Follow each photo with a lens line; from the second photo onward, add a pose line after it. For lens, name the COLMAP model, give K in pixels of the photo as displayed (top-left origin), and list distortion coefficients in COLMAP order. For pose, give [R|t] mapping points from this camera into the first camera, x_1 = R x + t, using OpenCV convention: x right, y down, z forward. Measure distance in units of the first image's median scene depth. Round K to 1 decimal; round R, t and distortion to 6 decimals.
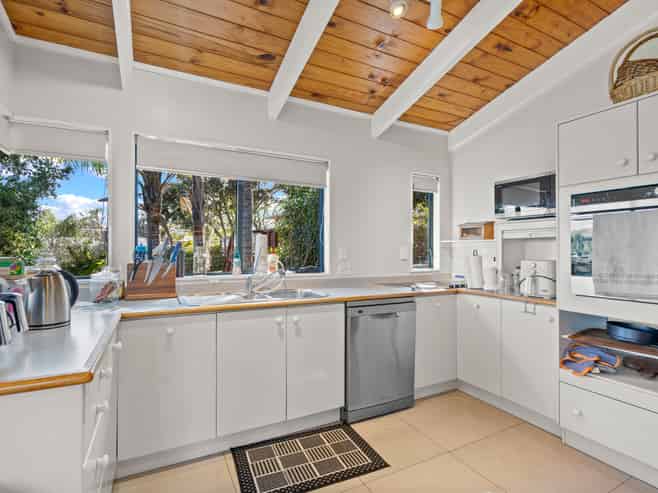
lens RADIAL K [[341.1, 0, 329.0], [0, 341.1, 246.5], [0, 0, 1]] dist [-0.002038, -0.000751]
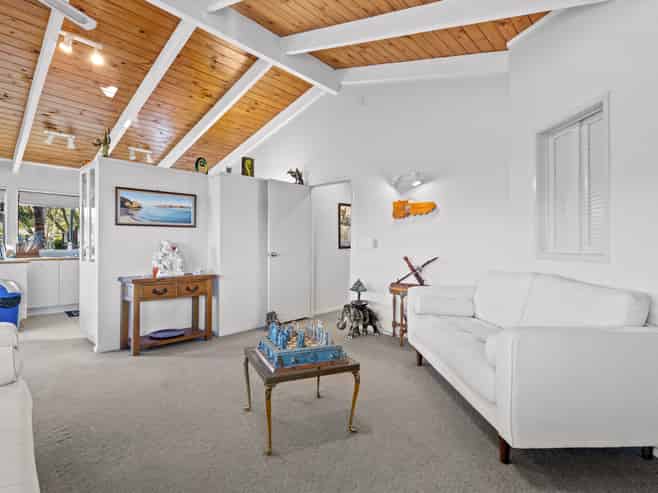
lens RADIAL K [[341.1, 0, 329.0], [0, 341.1, 246.5], [0, 0, 1]] dist [-0.002038, -0.000751]
pose [[0.937262, 0.019637, 0.348073, 0.150426], [-0.020401, 0.999791, -0.001471, 0.007192], [-0.348029, -0.005722, 0.937466, -0.468818]]
